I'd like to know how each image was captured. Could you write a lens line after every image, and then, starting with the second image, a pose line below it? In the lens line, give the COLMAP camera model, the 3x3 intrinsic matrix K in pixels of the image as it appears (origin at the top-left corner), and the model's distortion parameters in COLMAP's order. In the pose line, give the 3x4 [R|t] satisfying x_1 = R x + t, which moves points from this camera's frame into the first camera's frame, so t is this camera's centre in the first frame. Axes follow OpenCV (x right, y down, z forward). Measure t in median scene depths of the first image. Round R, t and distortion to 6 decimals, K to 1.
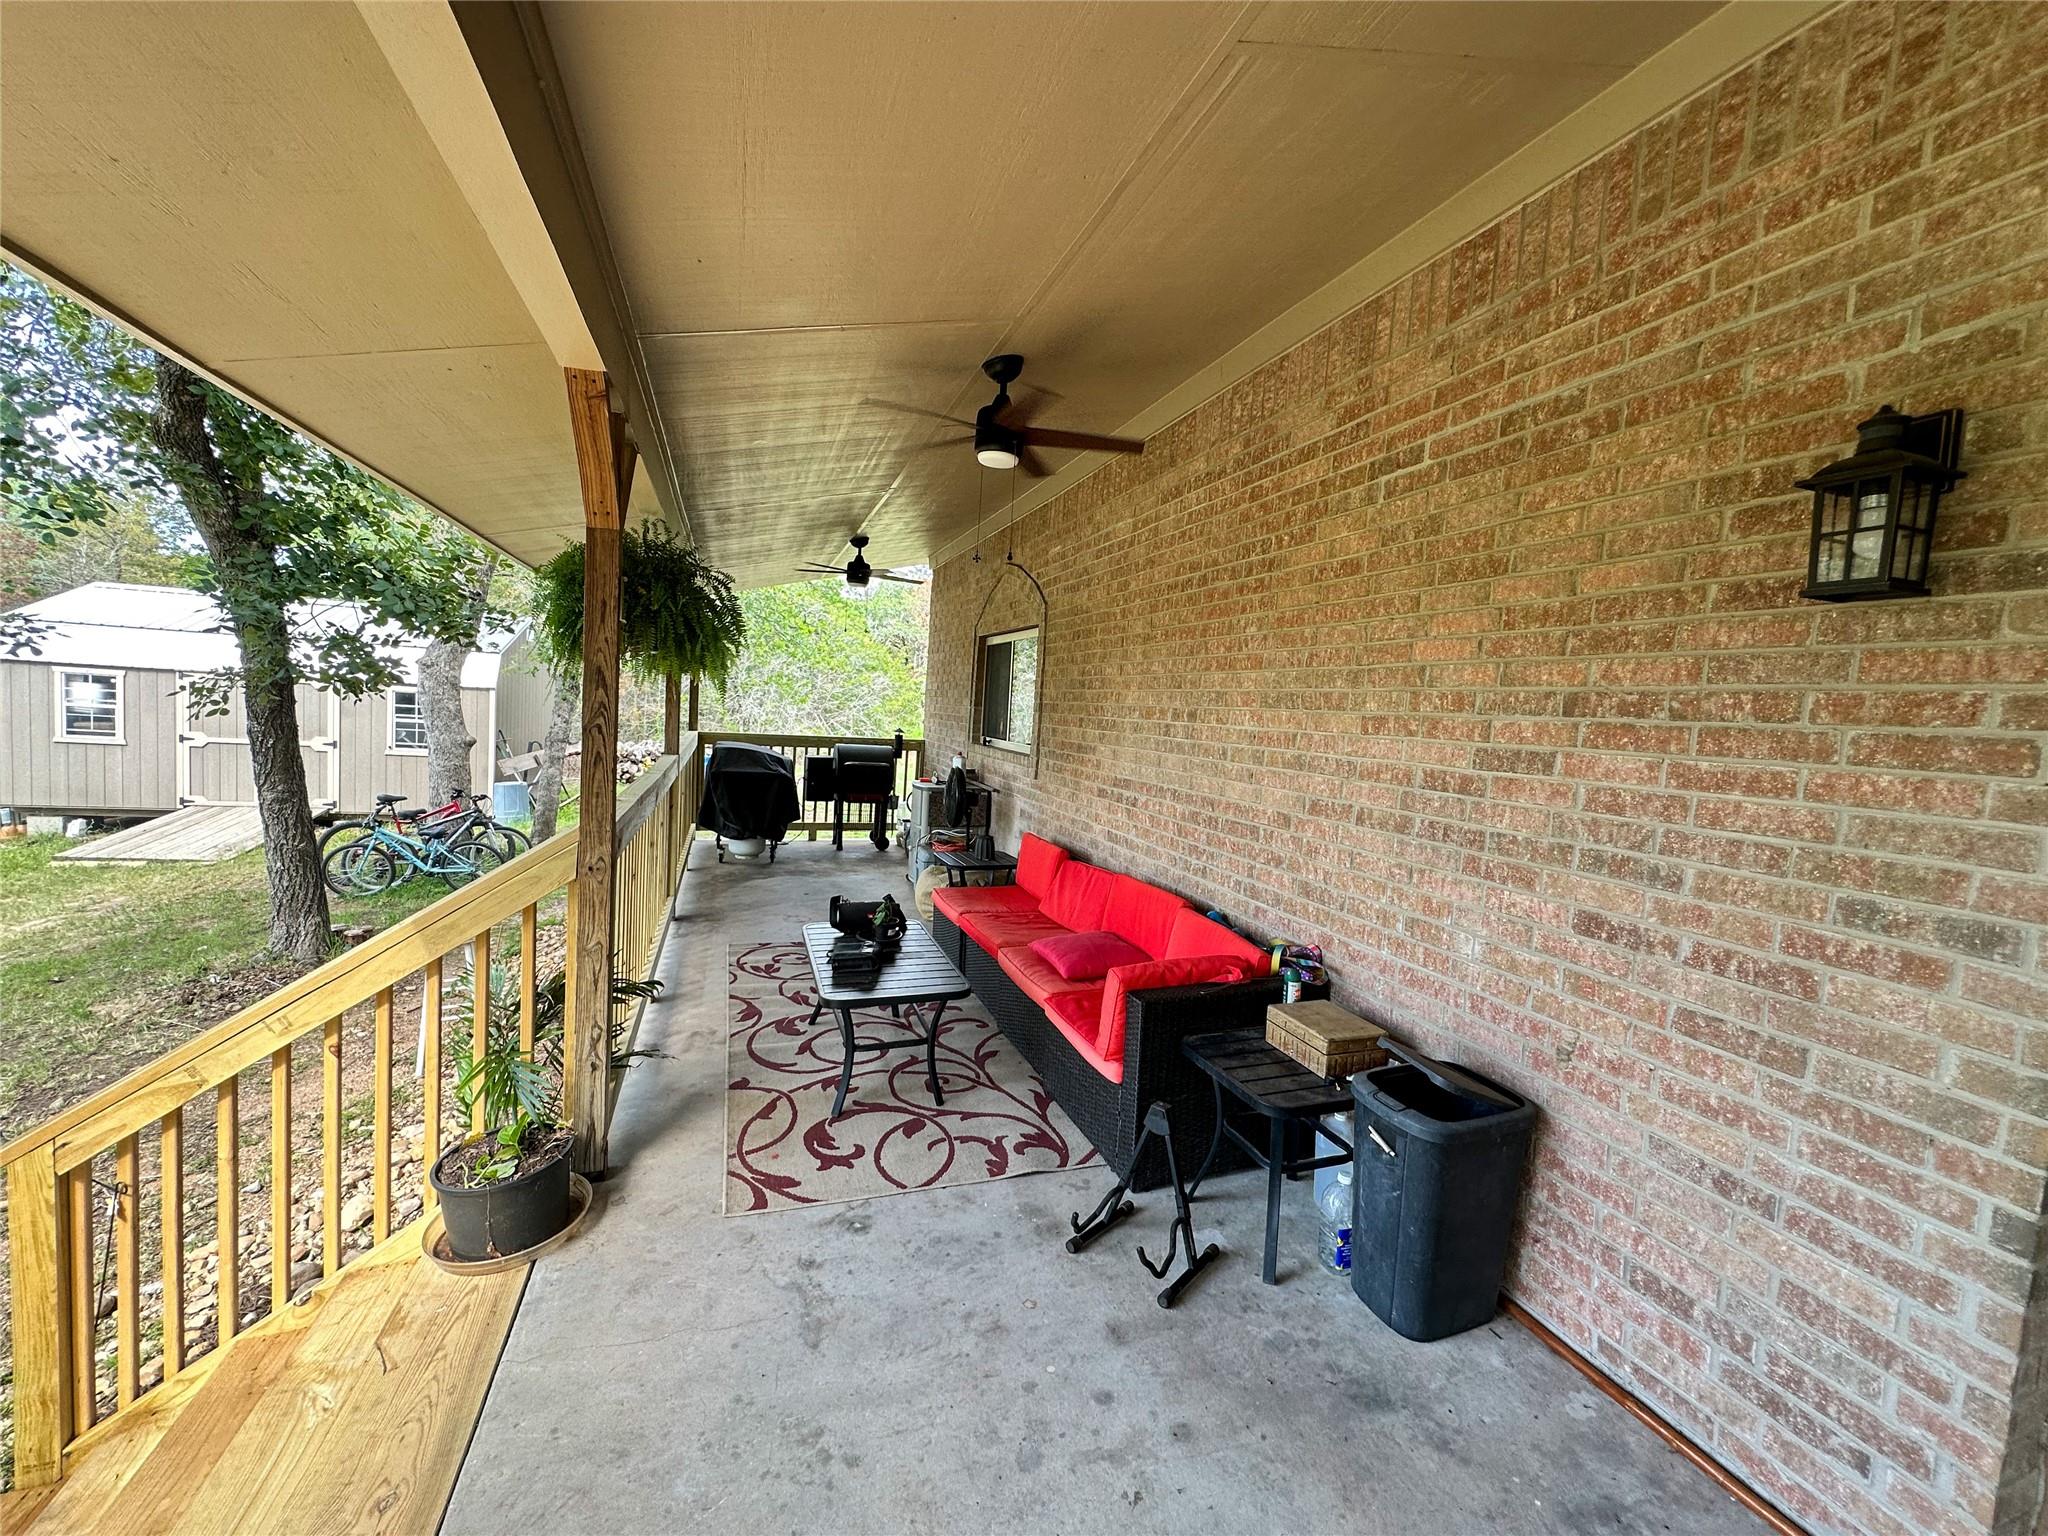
lens RADIAL K [[825.0, 0, 1027.3], [0, 825.0, 764.4], [0, 0, 1]] dist [-0.006880, 0.001662]
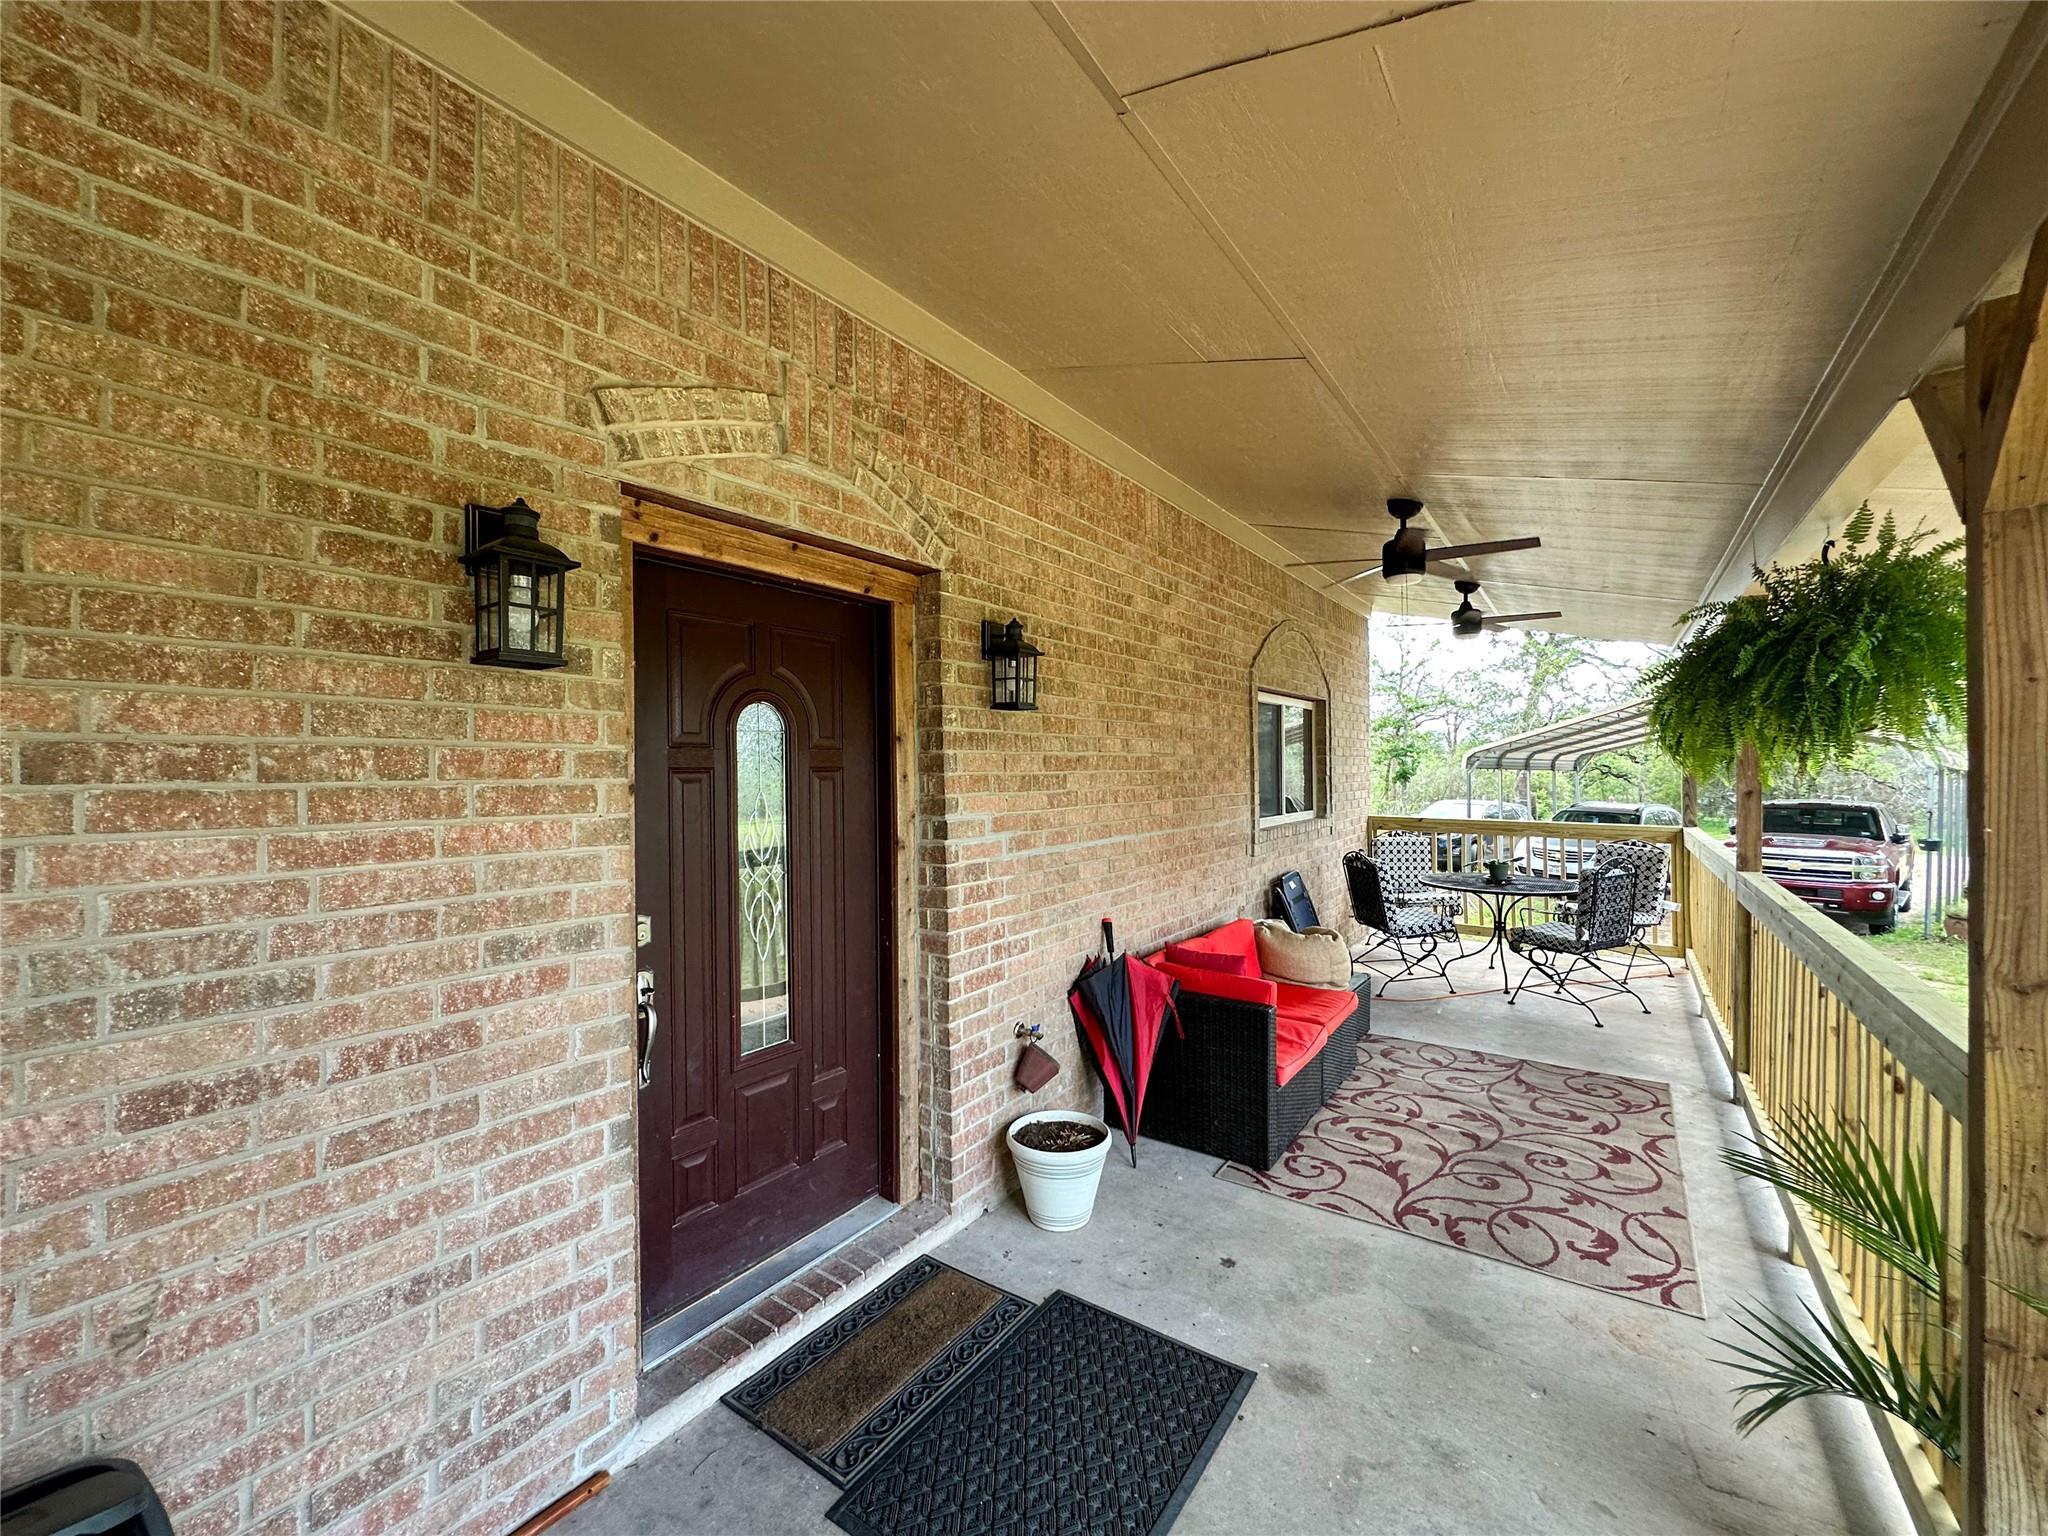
lens RADIAL K [[825.0, 0, 1025.5], [0, 825.0, 764.8], [0, 0, 1]] dist [-0.006880, 0.001662]
pose [[-0.578555, -0.042662, 0.814527, -0.250418], [0.031463, 0.996721, 0.074553, -0.112303], [-0.815037, 0.068760, -0.575315, 0.934295]]
